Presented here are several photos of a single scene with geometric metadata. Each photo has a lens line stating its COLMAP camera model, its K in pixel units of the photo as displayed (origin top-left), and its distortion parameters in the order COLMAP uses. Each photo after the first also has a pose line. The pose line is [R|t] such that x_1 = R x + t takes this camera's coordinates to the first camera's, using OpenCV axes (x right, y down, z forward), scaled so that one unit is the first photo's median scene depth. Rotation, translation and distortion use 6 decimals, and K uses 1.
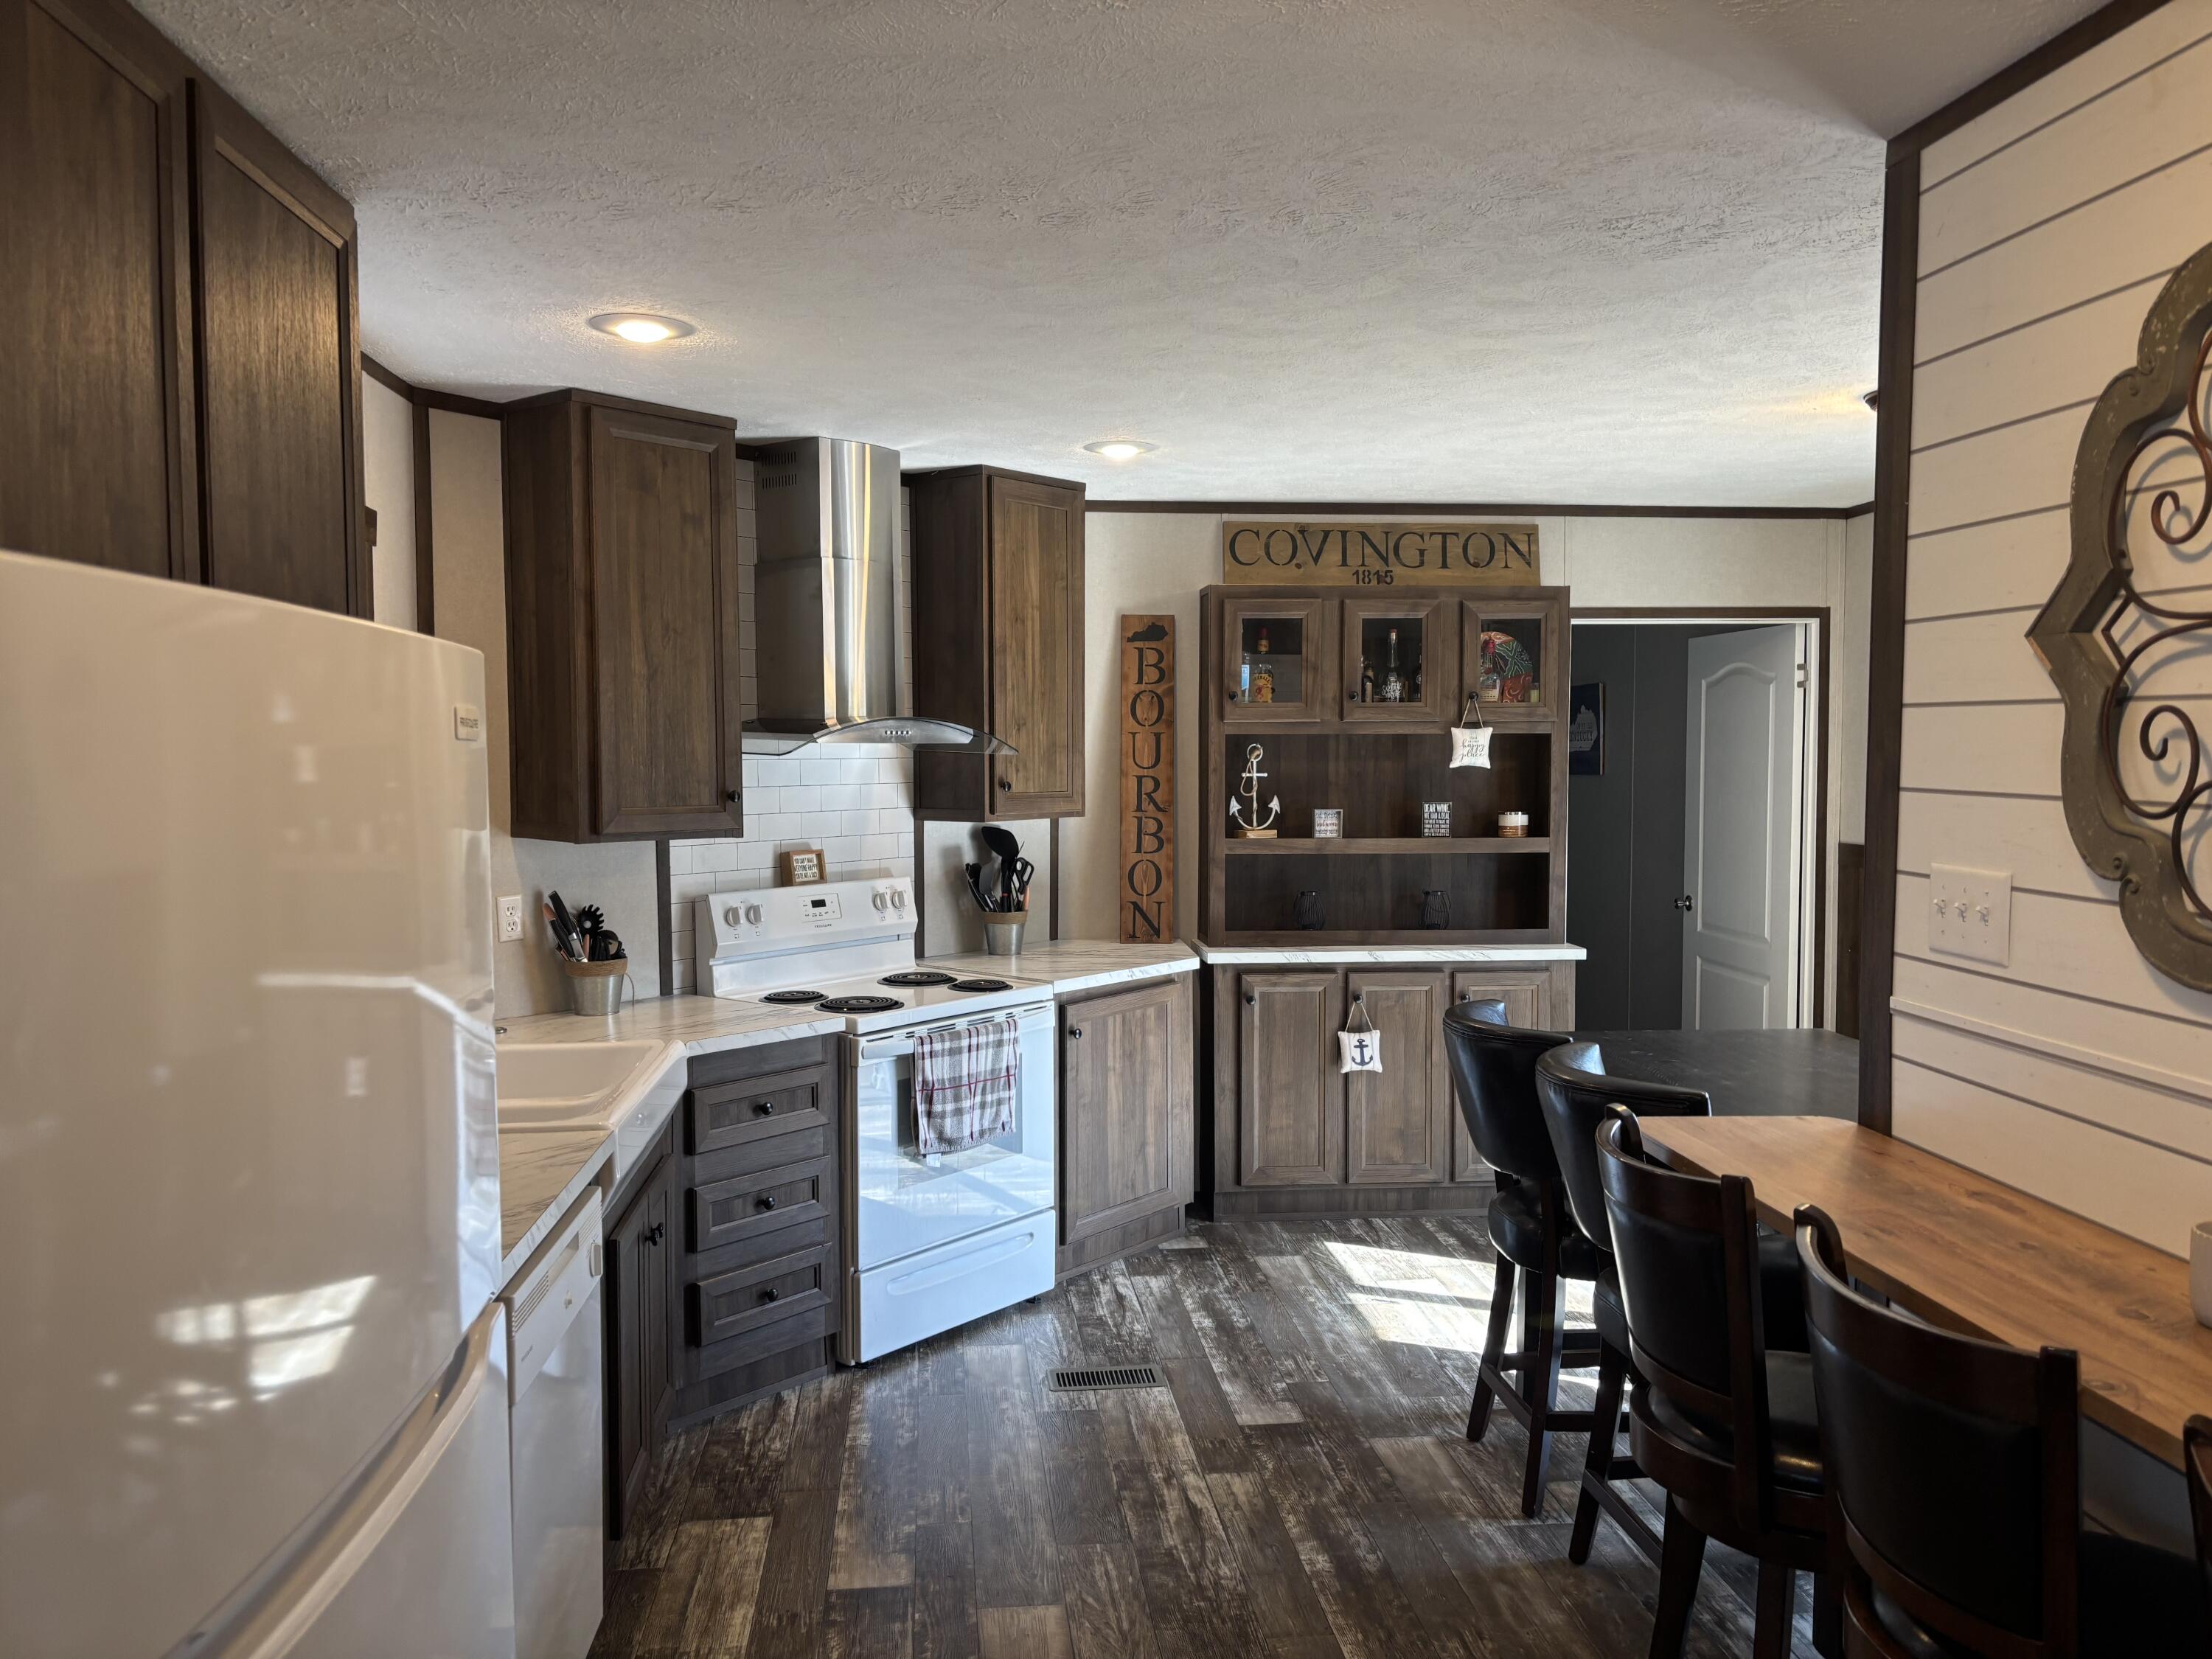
lens RADIAL K [[1633.9, 0, 1070.6], [0, 1633.9, 846.3], [0, 0, 1]] dist [0.086329, -0.000201]
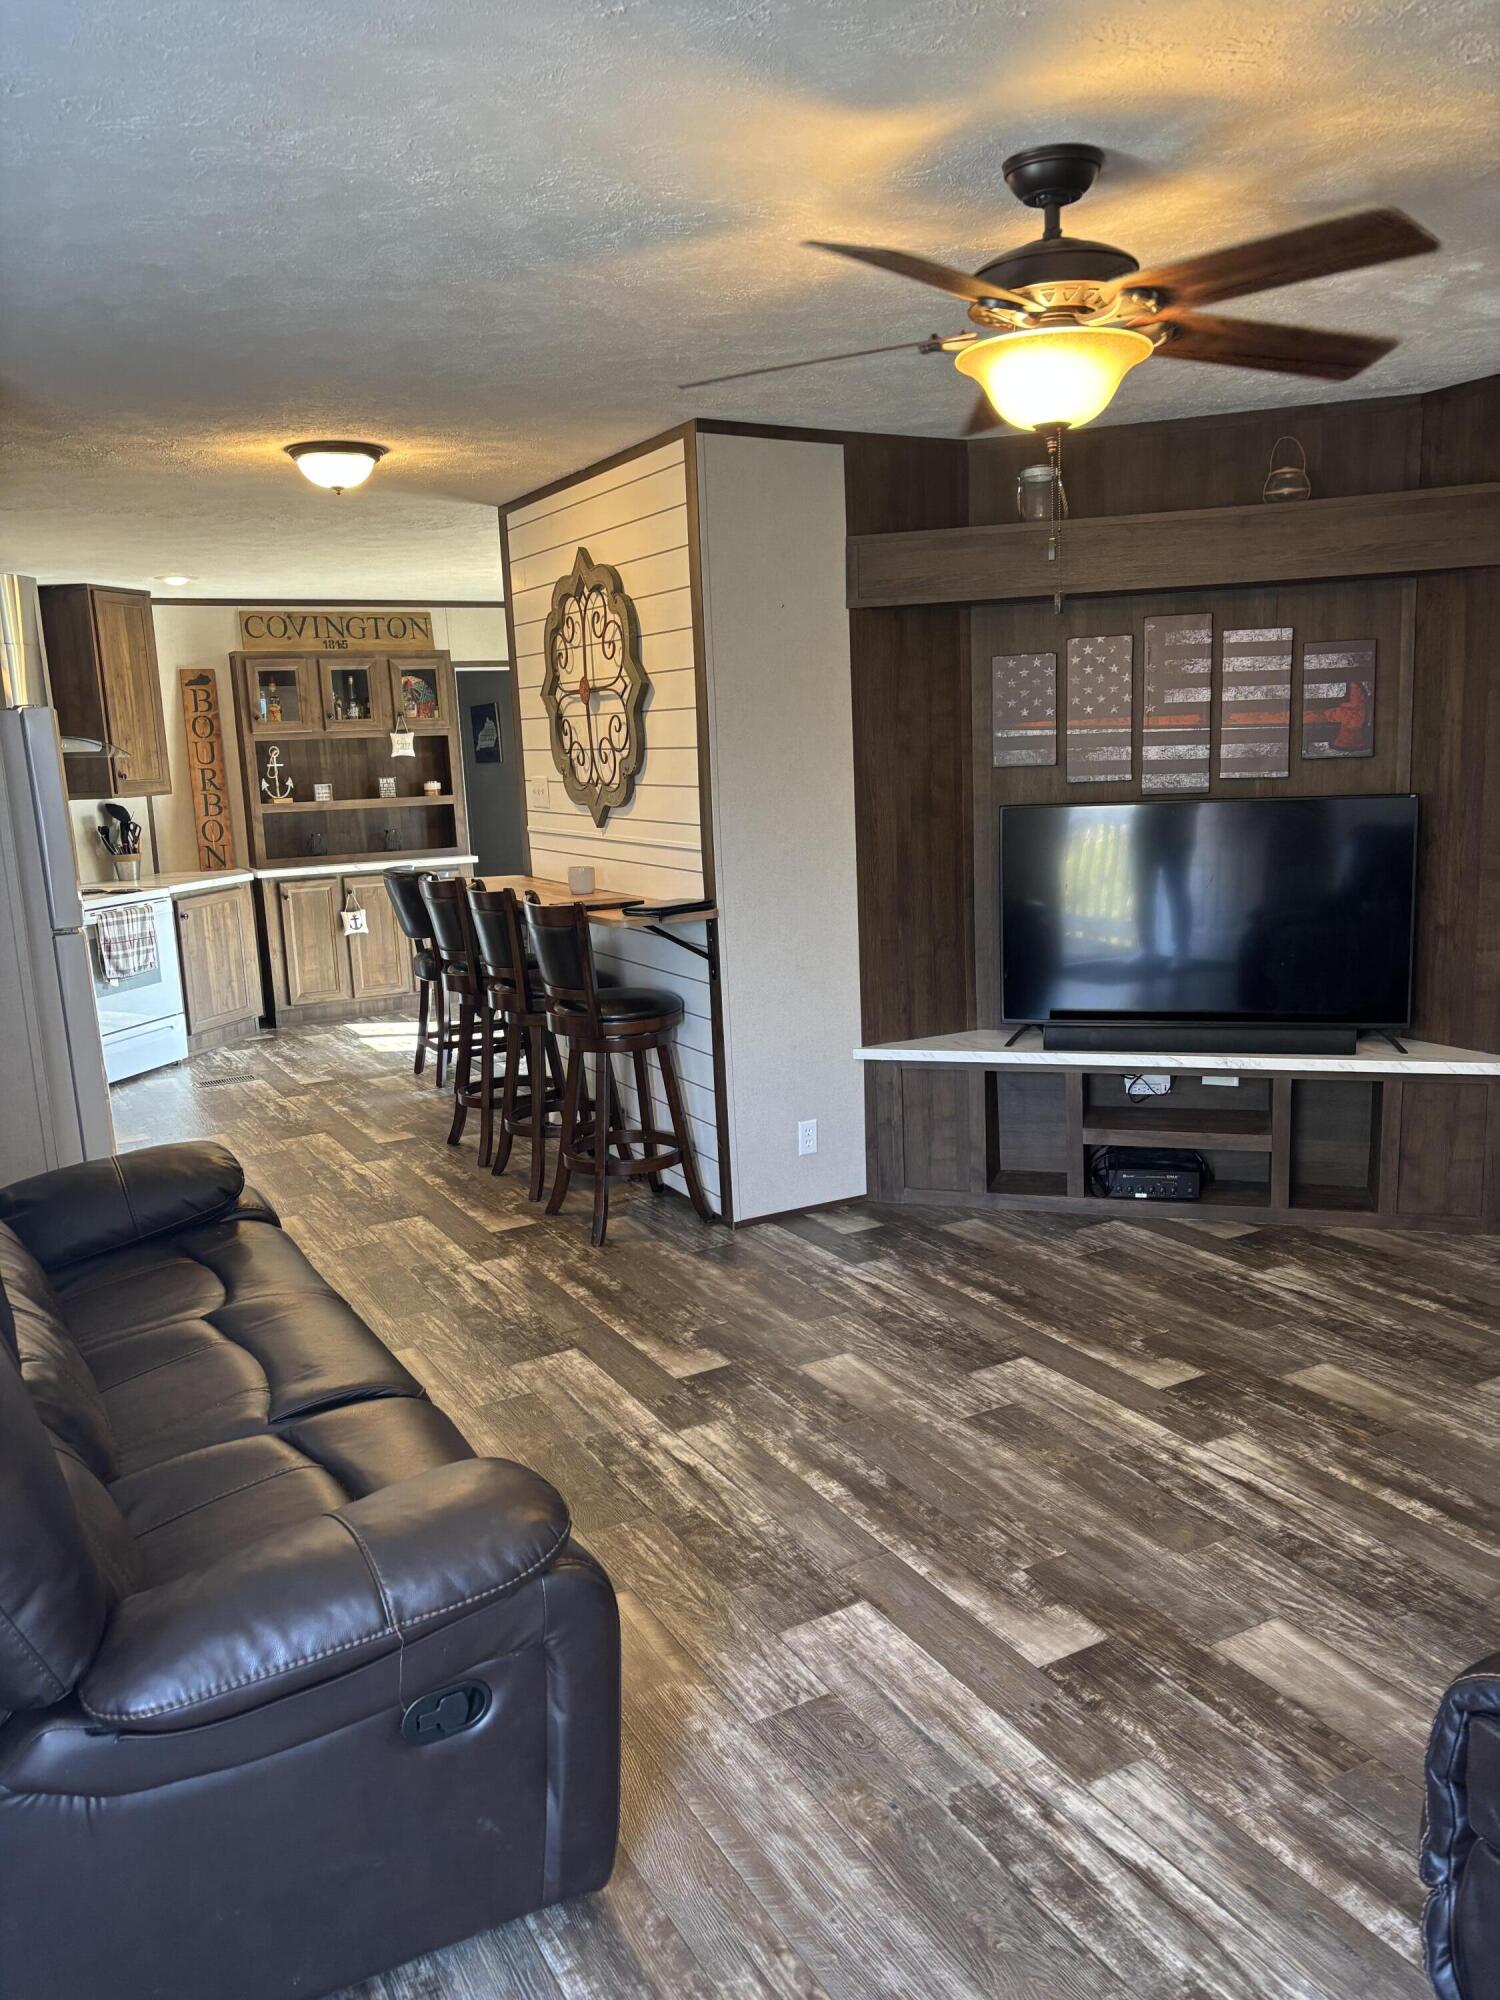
lens RADIAL K [[1498.3, 0, 750.0], [0, 1498.3, 1000.0], [0, 0, 1]] dist [0.070244, -0.089867]
pose [[0.912466, -0.105716, 0.395259, -0.081712], [0.064066, 0.991044, 0.117166, 0.045513], [-0.404105, -0.081587, 0.911067, -0.636425]]
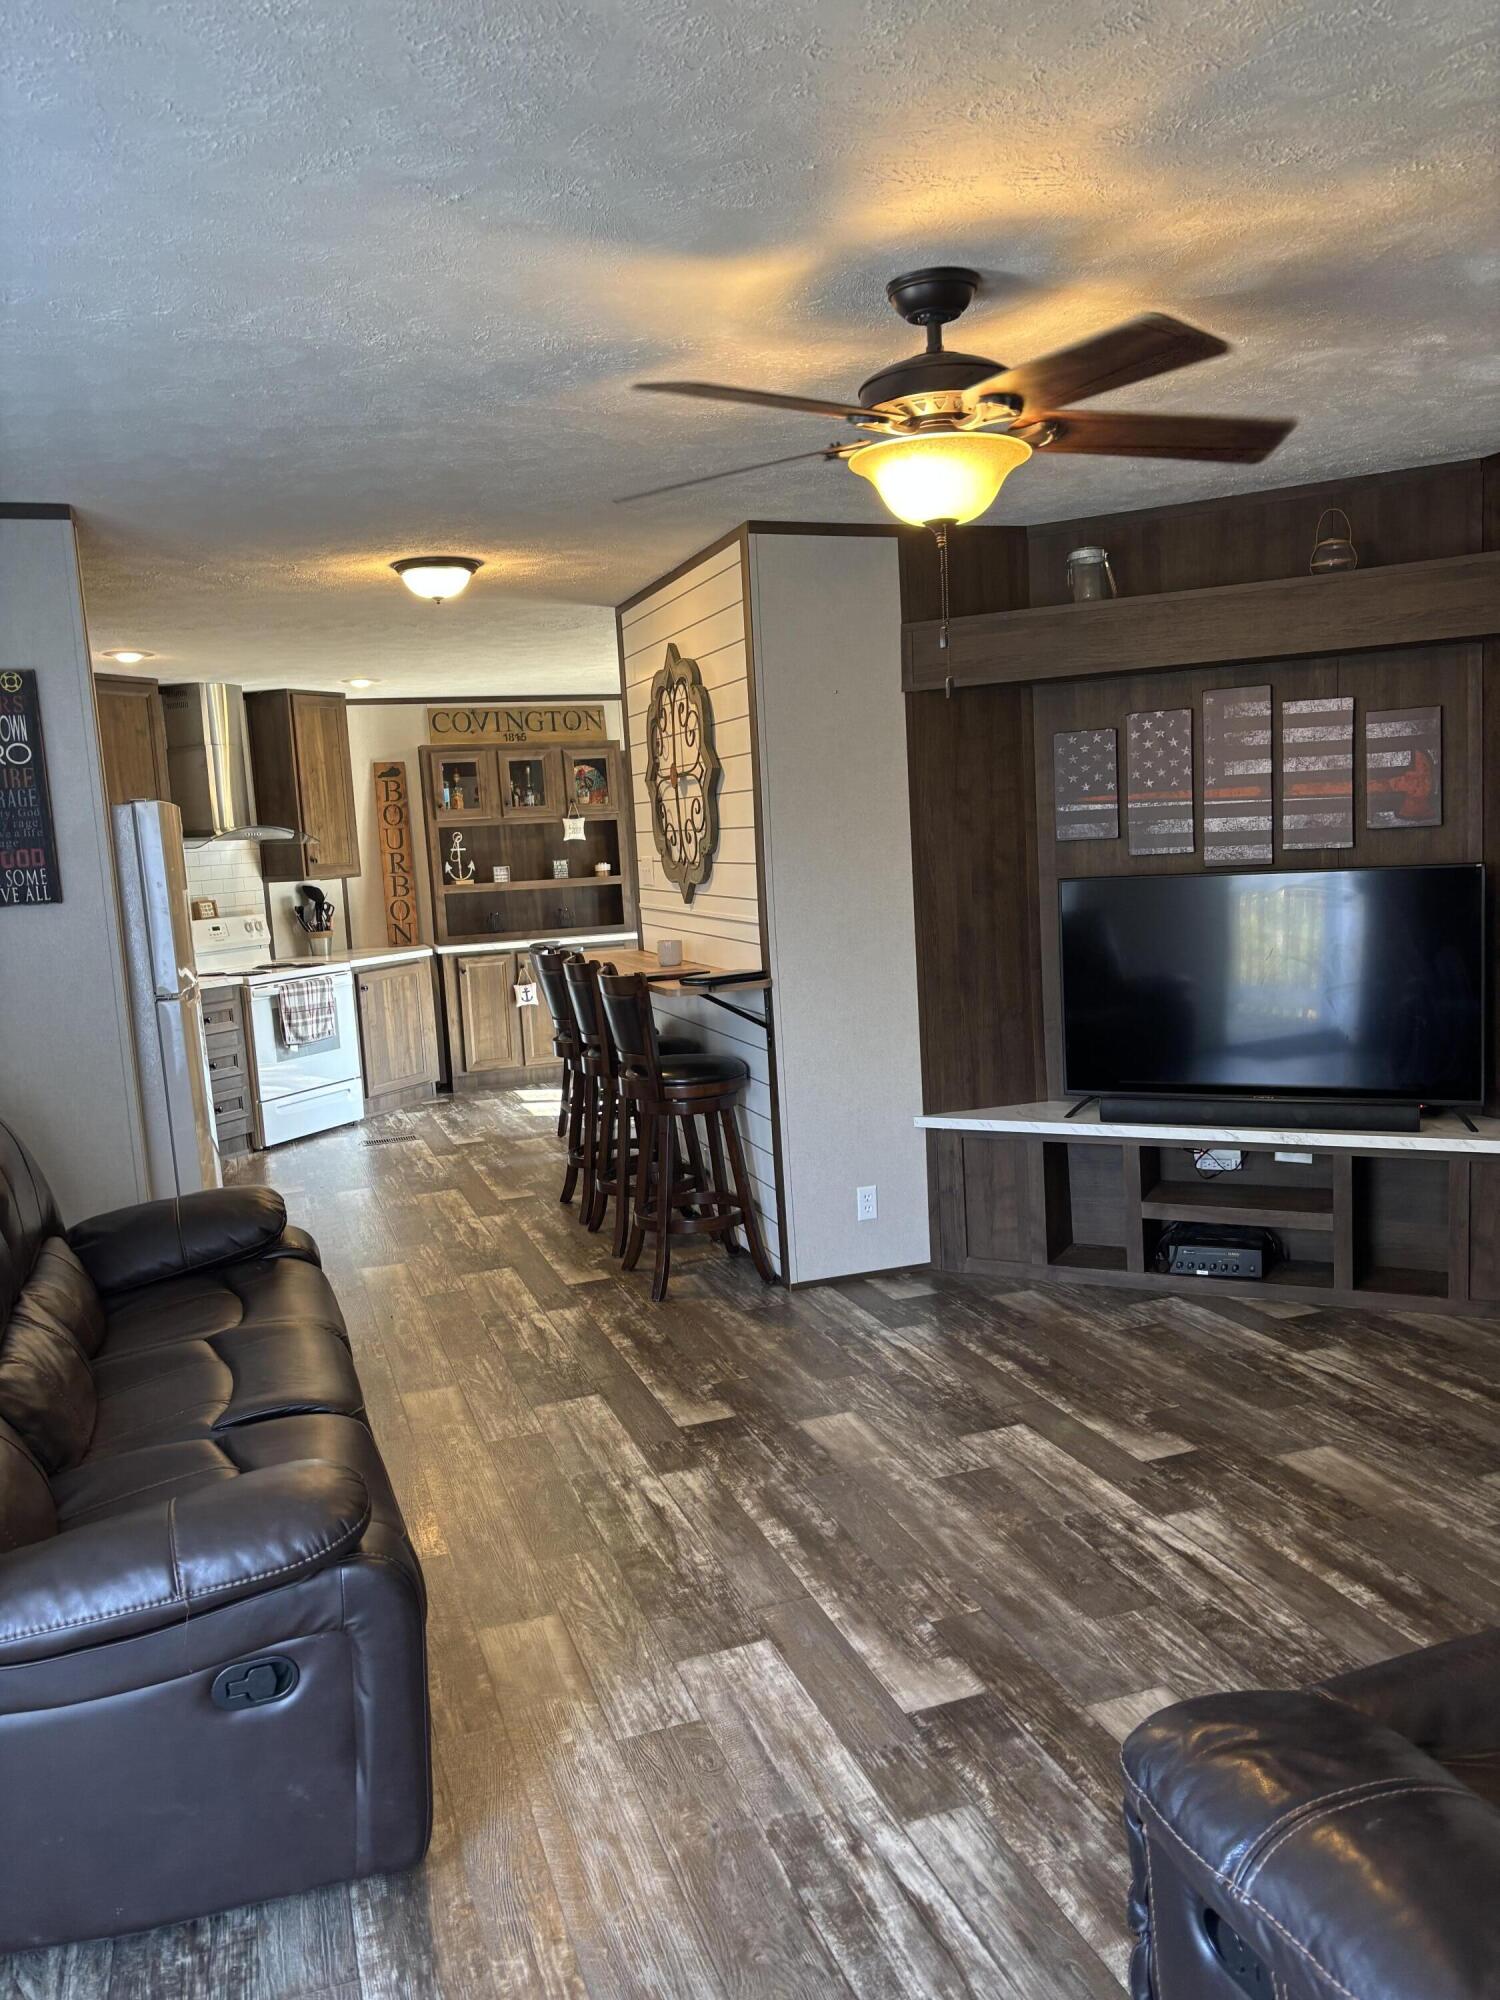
lens RADIAL K [[1498.3, 0, 750.0], [0, 1498.3, 1000.0], [0, 0, 1]] dist [0.070244, -0.089867]
pose [[0.968283, -0.080826, 0.236422, 0.019494], [0.069877, 0.996074, 0.054344, 0.055683], [-0.239887, -0.036100, 0.970129, -0.708615]]
